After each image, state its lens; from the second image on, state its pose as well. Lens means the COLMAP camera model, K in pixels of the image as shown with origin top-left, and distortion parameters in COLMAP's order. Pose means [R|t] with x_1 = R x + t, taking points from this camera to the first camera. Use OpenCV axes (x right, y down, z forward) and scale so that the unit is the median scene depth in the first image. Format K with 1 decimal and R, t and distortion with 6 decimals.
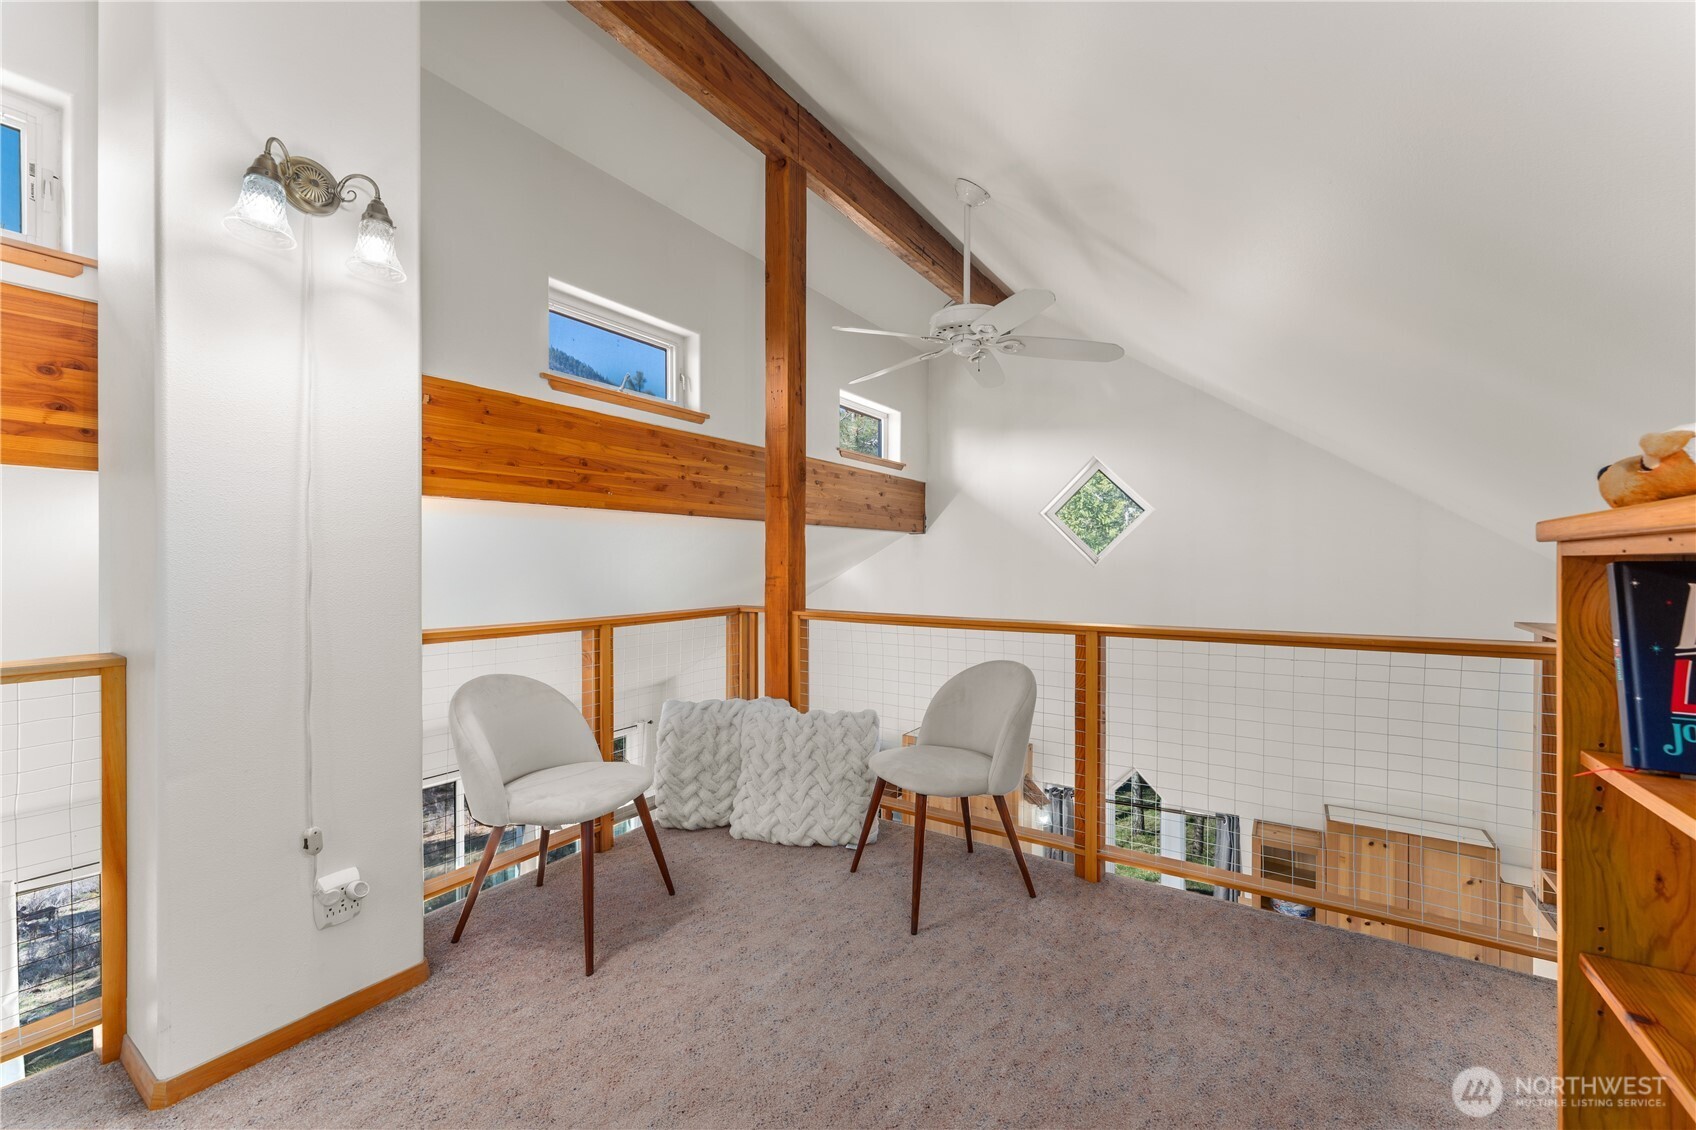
lens RADIAL K [[680.6, 0, 851.5], [0, 680.6, 569.4], [0, 0, 1]] dist [0.001175, -0.000309]
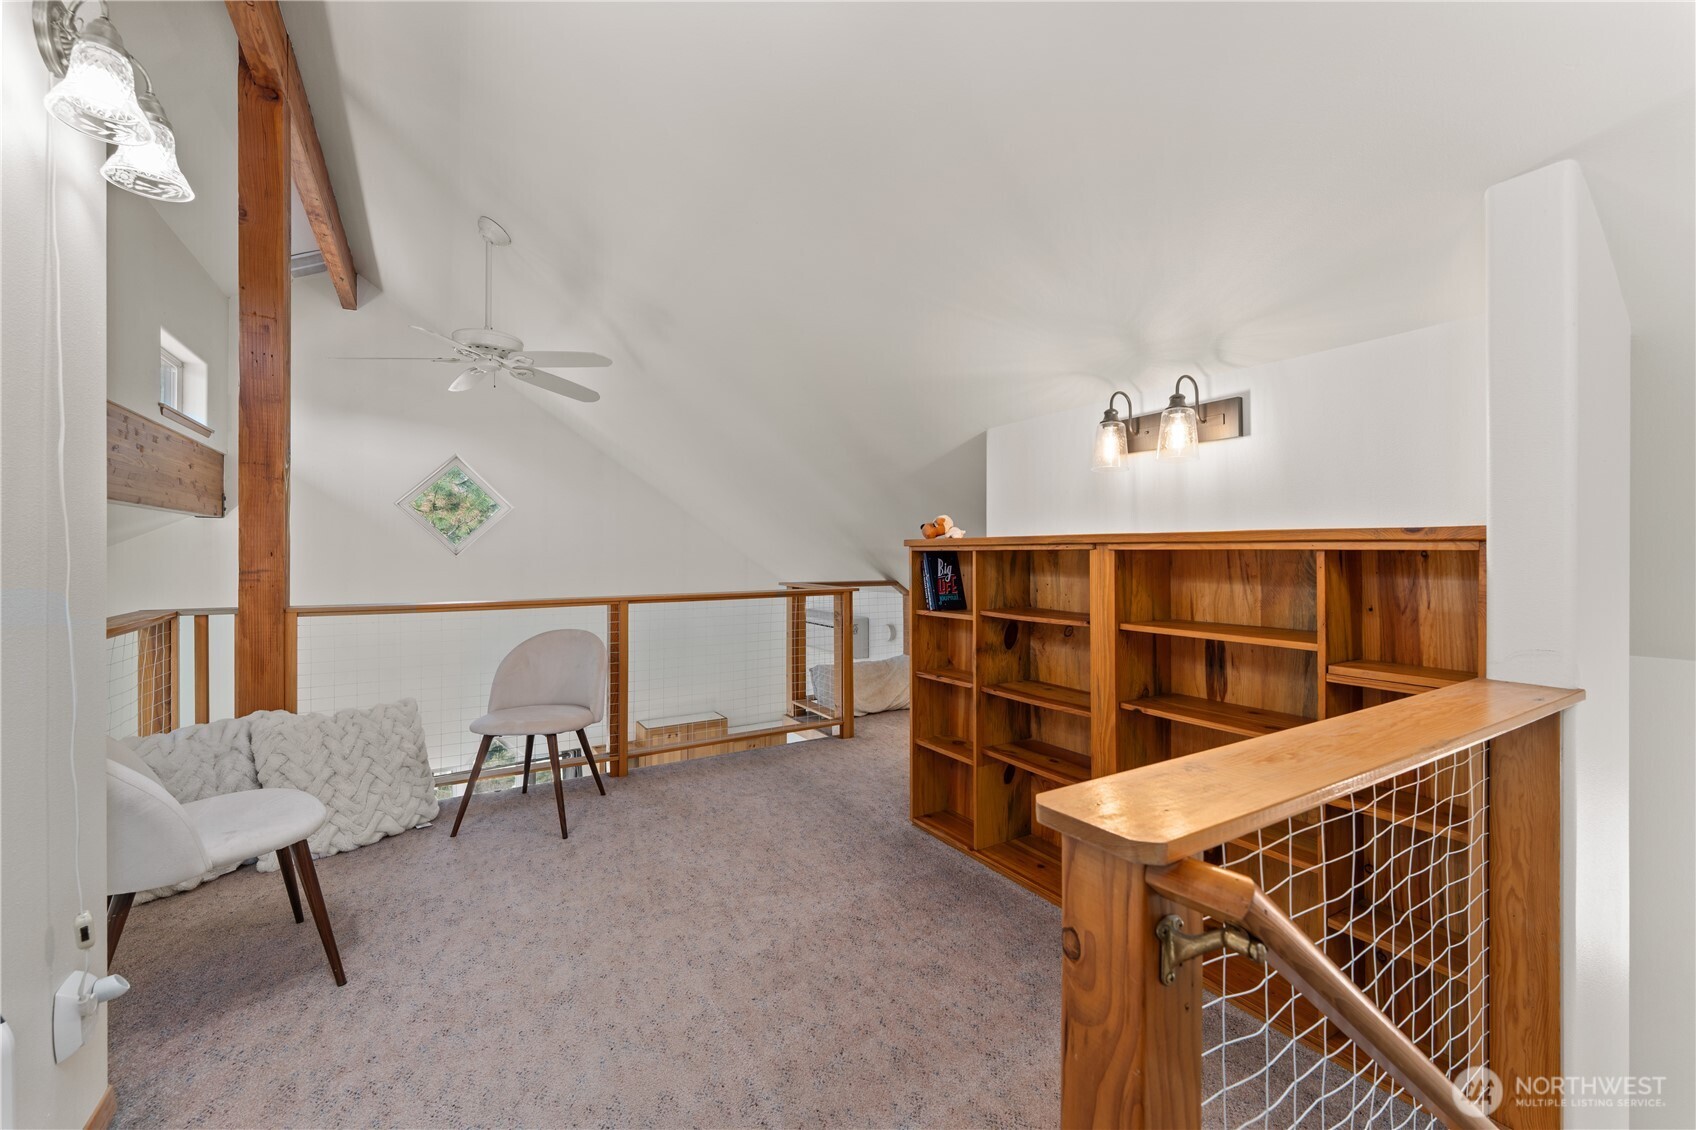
lens RADIAL K [[680.6, 0, 849.2], [0, 680.6, 556.0], [0, 0, 1]] dist [0.001175, -0.000309]
pose [[0.431667, -0.006478, 0.902010, -0.672711], [0.010007, 0.999947, 0.002392, -0.001922], [-0.901978, 0.007994, 0.431709, -0.045440]]
